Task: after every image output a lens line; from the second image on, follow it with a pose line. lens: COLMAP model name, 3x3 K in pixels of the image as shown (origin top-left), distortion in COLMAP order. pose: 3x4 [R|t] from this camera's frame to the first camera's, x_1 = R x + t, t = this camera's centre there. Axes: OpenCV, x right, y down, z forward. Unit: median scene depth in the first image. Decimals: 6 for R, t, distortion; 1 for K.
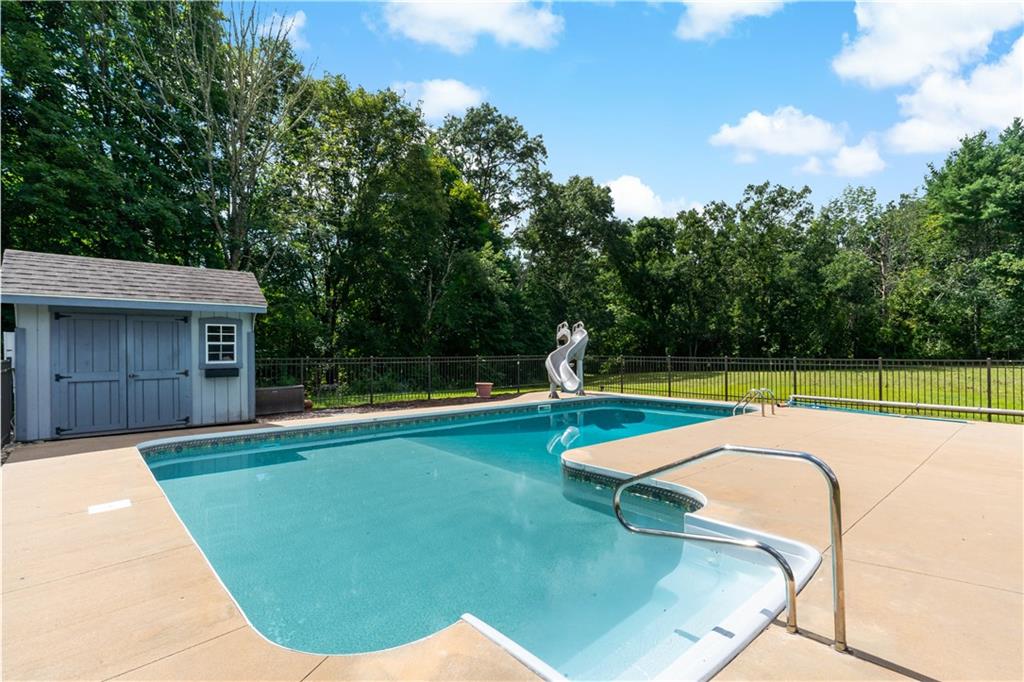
lens RADIAL K [[494.2, 0, 512.0], [0, 494.2, 341.0], [0, 0, 1]] dist [-0.000532, -0.000434]
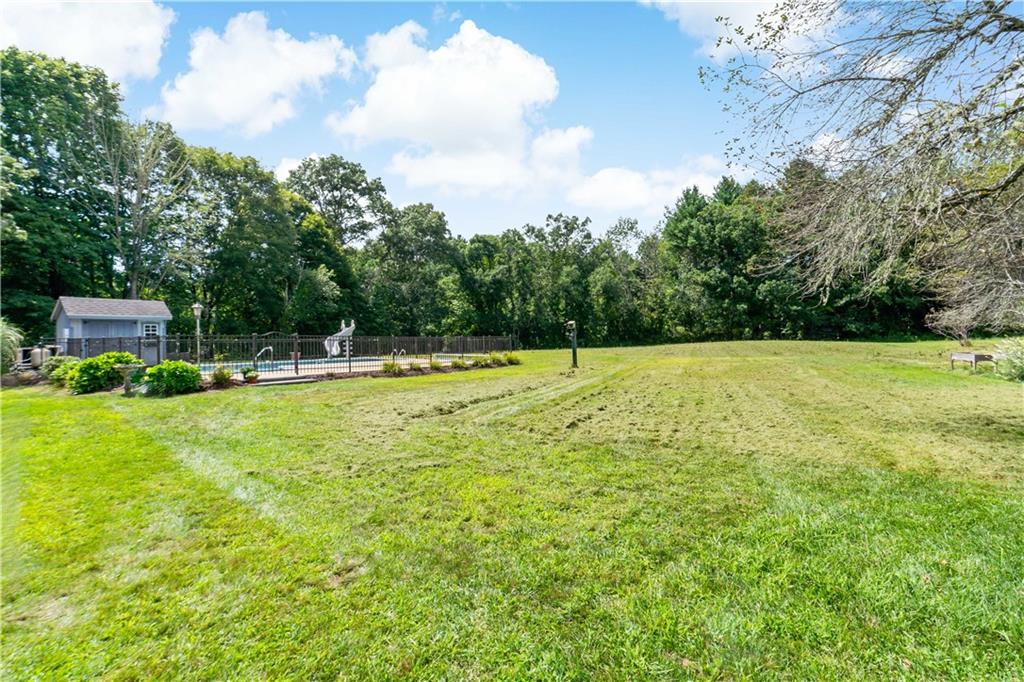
lens RADIAL K [[463.7, 0, 512.0], [0, 463.7, 341.0], [0, 0, 1]] dist [-0.000147, -0.000135]
pose [[0.976909, -0.011549, 0.213341, 0.117045], [0.005713, 0.999593, 0.027953, -0.001177], [-0.213577, -0.026088, 0.976578, -0.285804]]
